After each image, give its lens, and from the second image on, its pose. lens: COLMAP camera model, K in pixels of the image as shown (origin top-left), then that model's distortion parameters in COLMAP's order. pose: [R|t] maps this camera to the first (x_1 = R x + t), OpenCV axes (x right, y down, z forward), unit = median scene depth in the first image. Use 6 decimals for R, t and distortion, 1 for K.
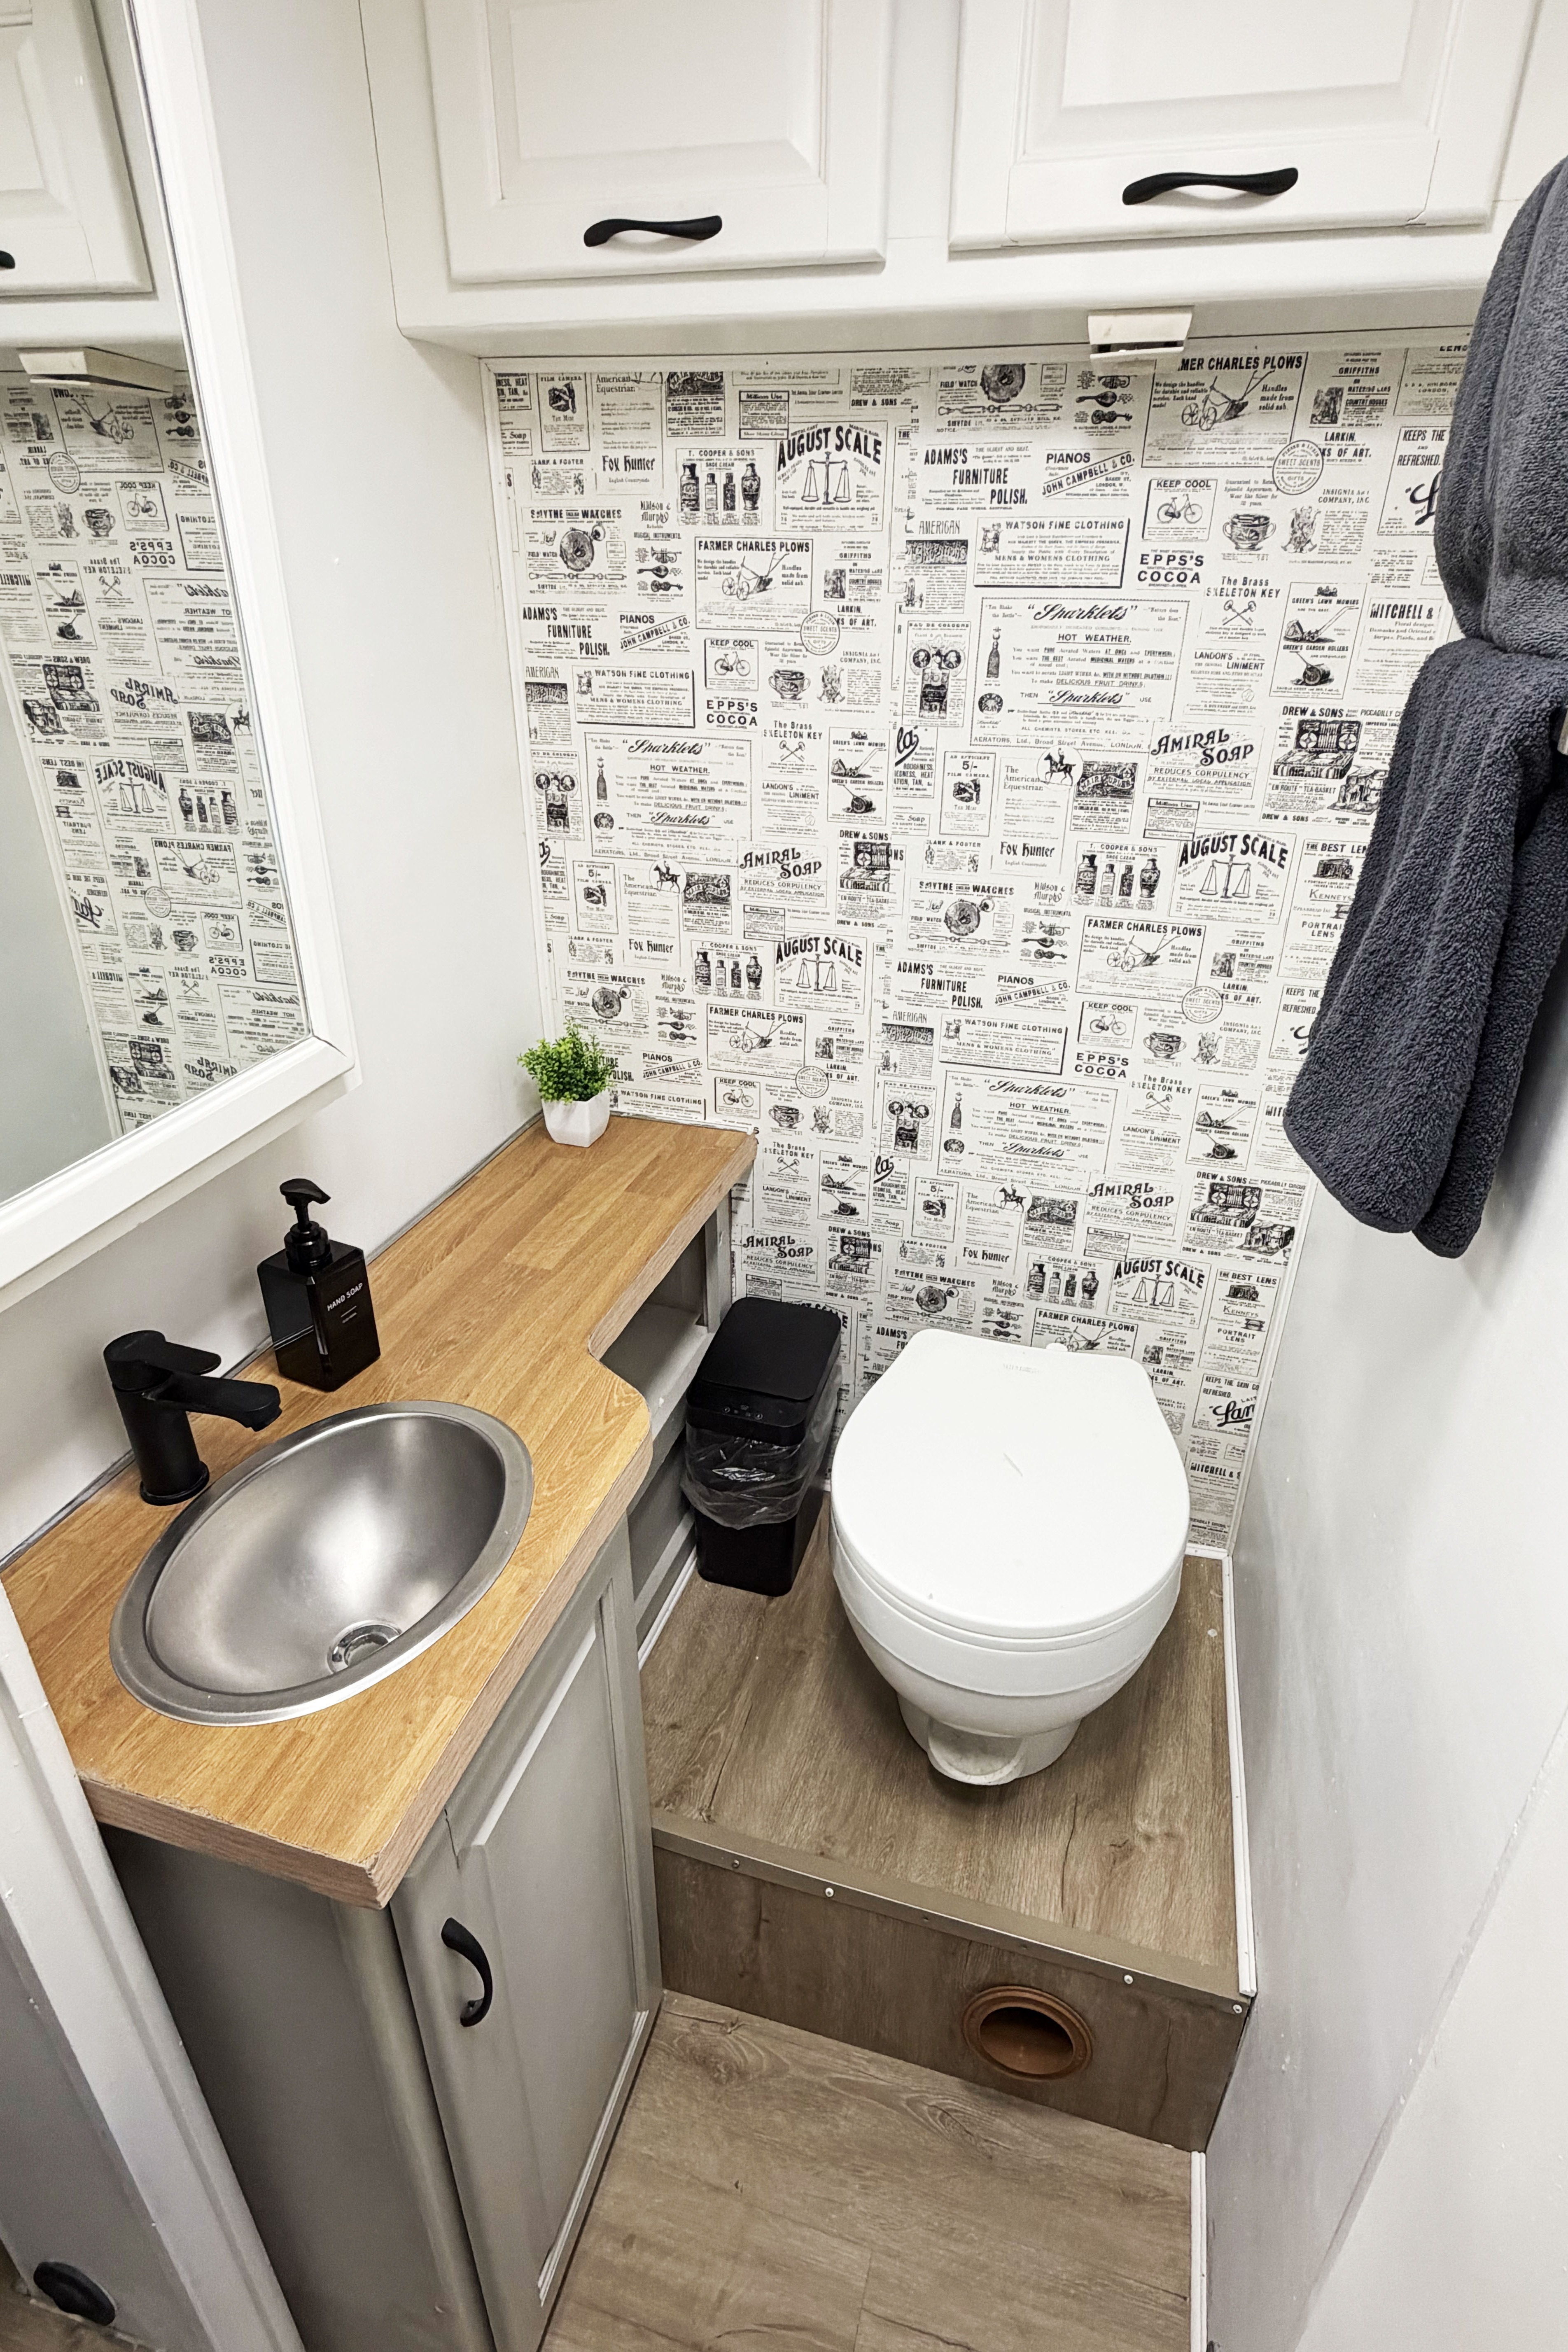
lens RADIAL K [[1236.6, 0, 784.0], [0, 1236.6, 1176.0], [0, 0, 1]] dist [0.002182, -0.000235]
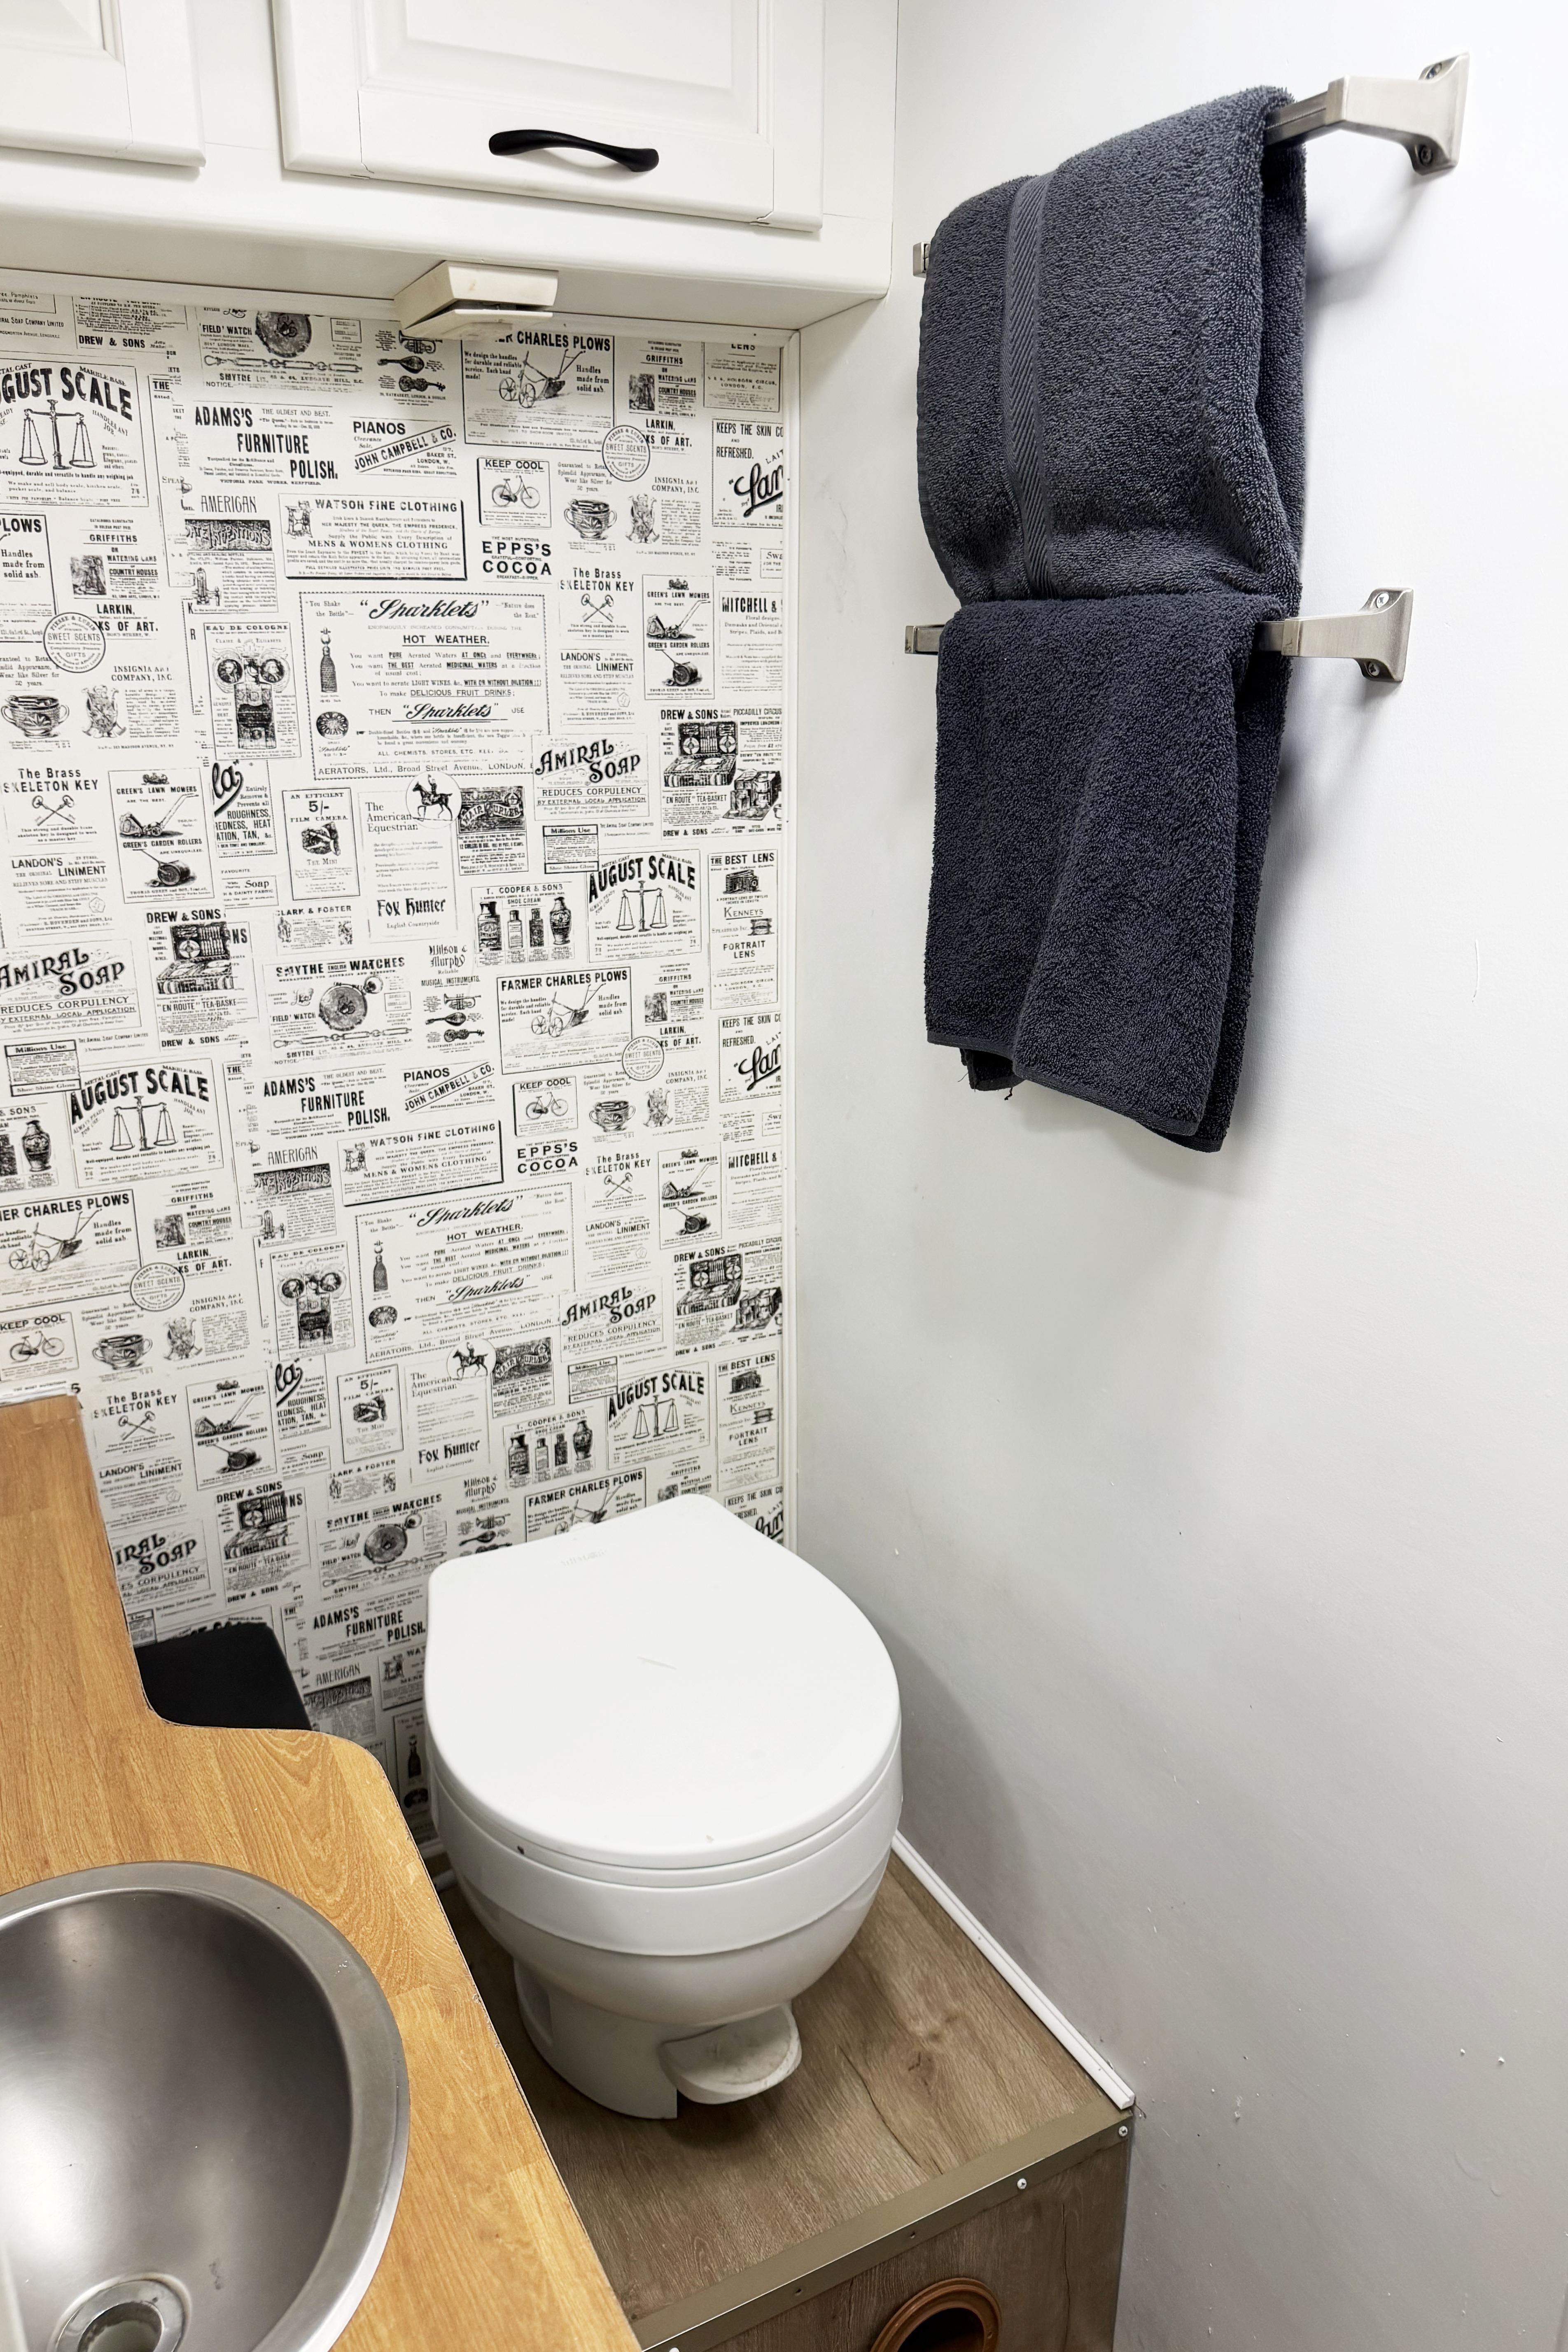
lens RADIAL K [[1551.8, 0, 792.4], [0, 1551.8, 1215.3], [0, 0, 1]] dist [0.156569, -0.303518]
pose [[0.729962, -0.226794, 0.644764, -0.349212], [0.334810, 0.941060, -0.048036, 0.058616], [-0.595867, 0.250938, 0.762871, 0.144818]]
